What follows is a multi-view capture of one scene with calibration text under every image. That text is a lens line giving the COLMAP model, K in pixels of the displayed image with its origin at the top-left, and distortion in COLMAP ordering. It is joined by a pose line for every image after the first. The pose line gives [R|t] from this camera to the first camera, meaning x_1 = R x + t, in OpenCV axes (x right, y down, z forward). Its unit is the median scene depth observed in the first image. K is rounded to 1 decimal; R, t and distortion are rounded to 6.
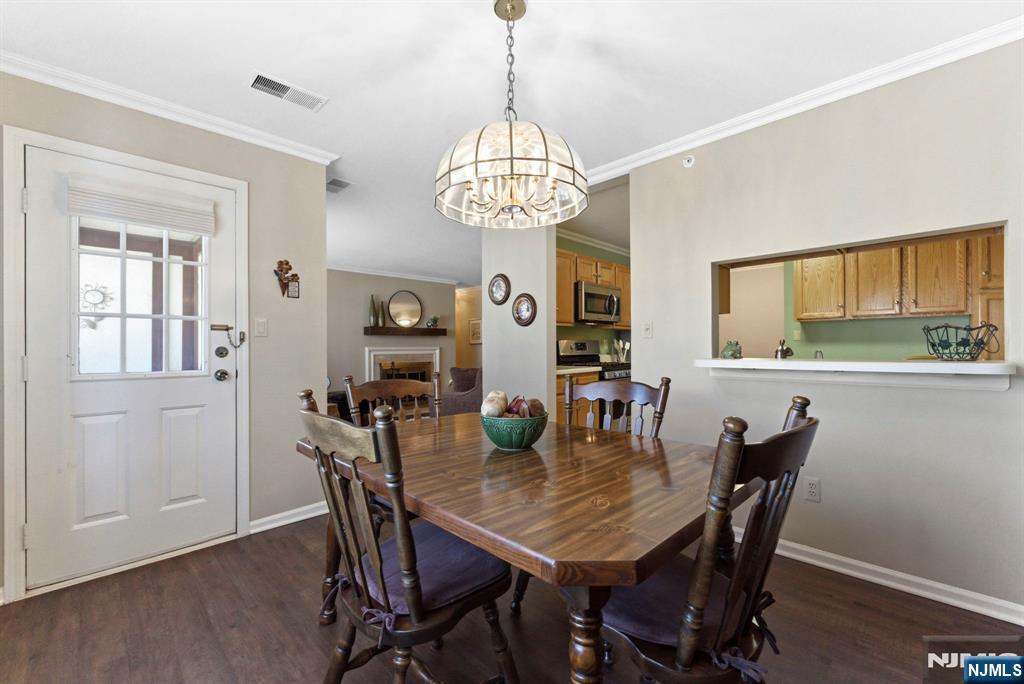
lens RADIAL K [[419.4, 0, 517.0], [0, 419.4, 346.5], [0, 0, 1]] dist [-0.000519, 0.001765]
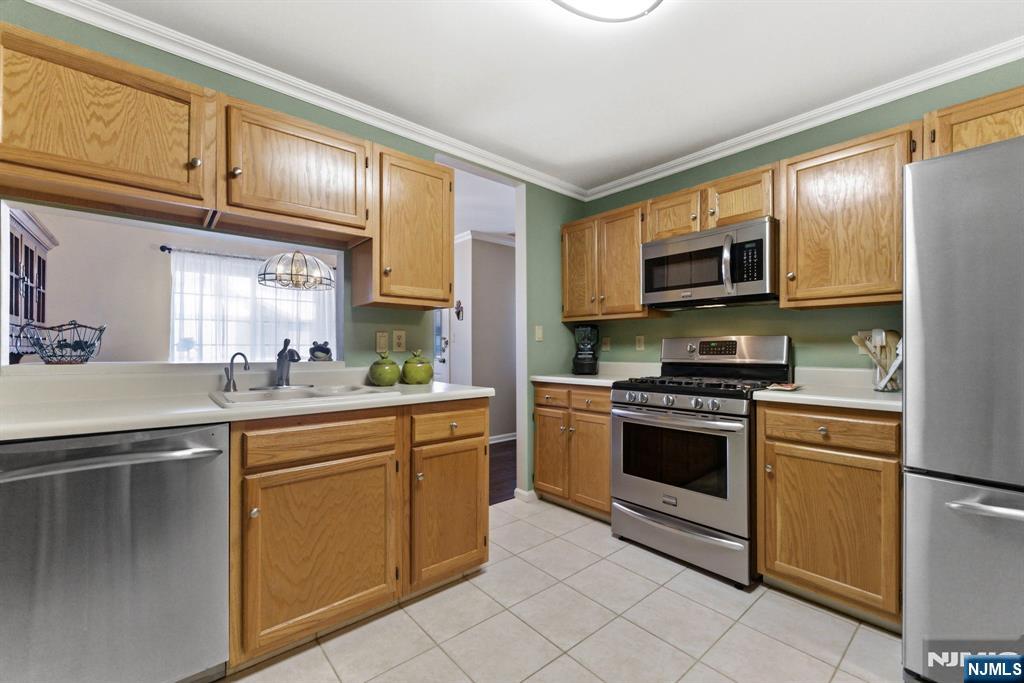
lens RADIAL K [[419.4, 0, 516.9], [0, 419.4, 345.4], [0, 0, 1]] dist [-0.000519, 0.001765]
pose [[-0.066685, -0.001913, -0.997772, 0.879428], [0.000503, 0.999998, -0.001951, -0.003235], [0.997774, -0.000632, -0.066684, 0.950281]]
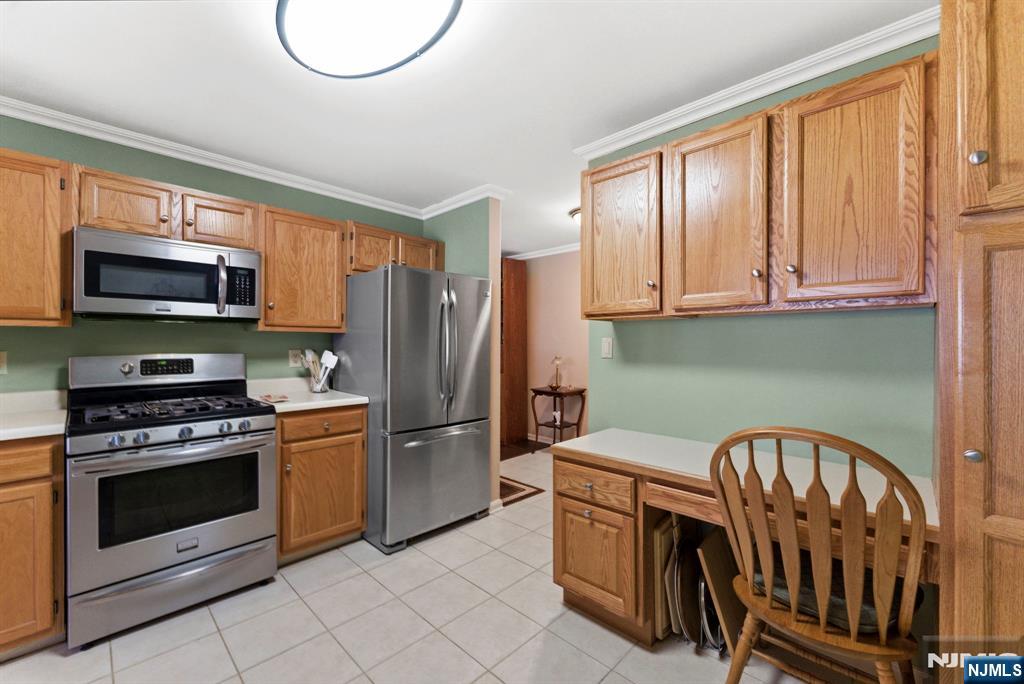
lens RADIAL K [[419.4, 0, 511.8], [0, 419.4, 342.2], [0, 0, 1]] dist [-0.000519, 0.001765]
pose [[0.999946, 0.007150, 0.007537, 0.681293], [-0.007129, 0.999971, -0.002778, -0.038097], [-0.007557, 0.002725, 0.999968, 0.614396]]
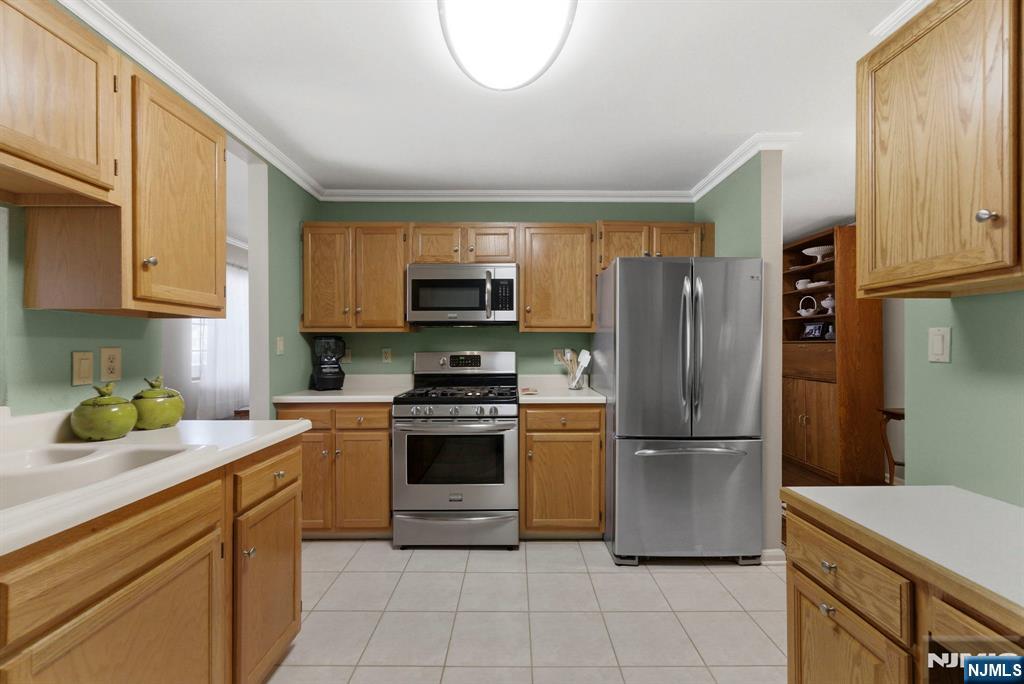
lens RADIAL K [[419.4, 0, 512.1], [0, 419.4, 345.6], [0, 0, 1]] dist [-0.000519, 0.001765]
pose [[0.706437, 0.003391, -0.707767, 0.819845], [-0.003406, 0.999993, 0.001392, -0.031148], [0.707767, 0.001427, 0.706444, 0.721766]]
